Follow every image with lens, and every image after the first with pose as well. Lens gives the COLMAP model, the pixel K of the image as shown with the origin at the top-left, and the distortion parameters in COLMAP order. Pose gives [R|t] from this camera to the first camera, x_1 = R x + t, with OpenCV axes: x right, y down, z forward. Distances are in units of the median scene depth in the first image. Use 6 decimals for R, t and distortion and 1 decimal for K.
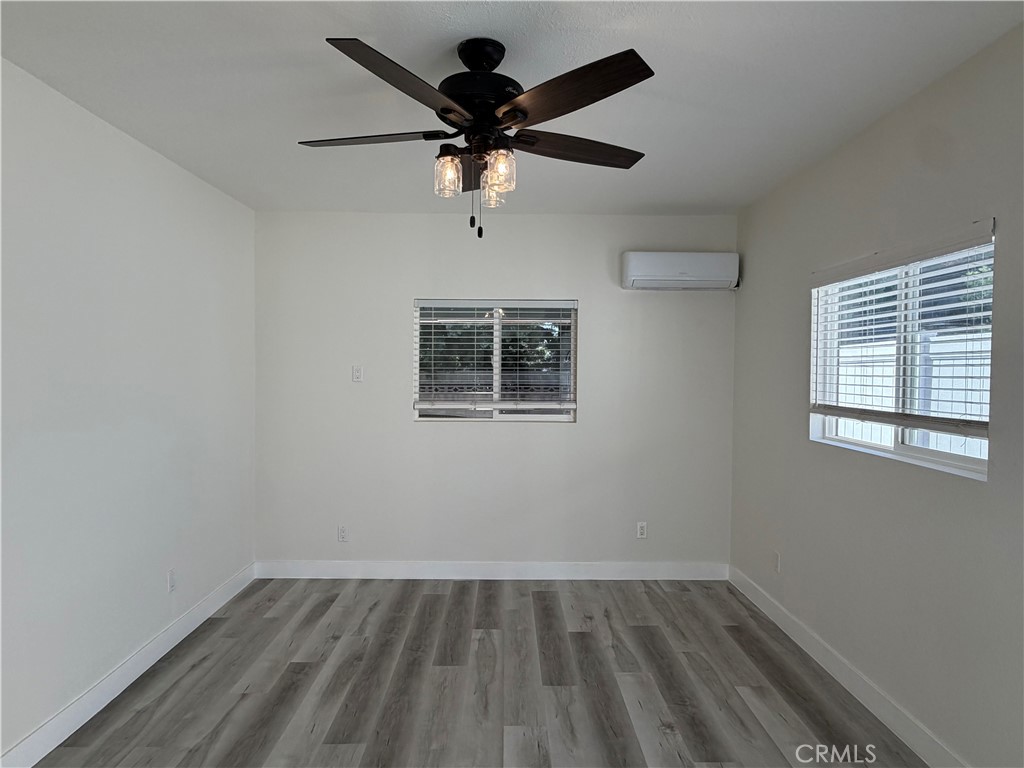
lens RADIAL K [[592.9, 0, 512.0], [0, 592.9, 384.0], [0, 0, 1]] dist [0.002182, -0.000311]
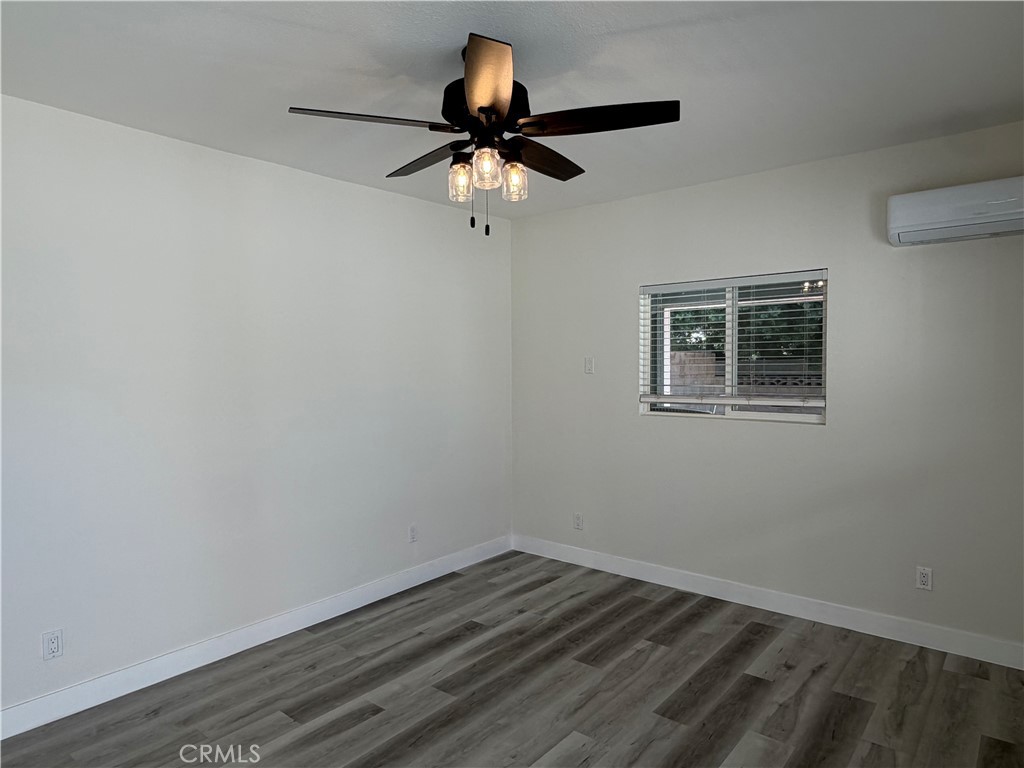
lens RADIAL K [[633.5, 0, 511.7], [0, 633.5, 386.3], [0, 0, 1]] dist [0.002121, -0.000204]
pose [[0.762549, 0.010819, -0.646841, 0.402313], [0.001992, 0.999816, 0.019071, -0.003711], [0.646928, -0.015831, 0.762387, 0.108741]]
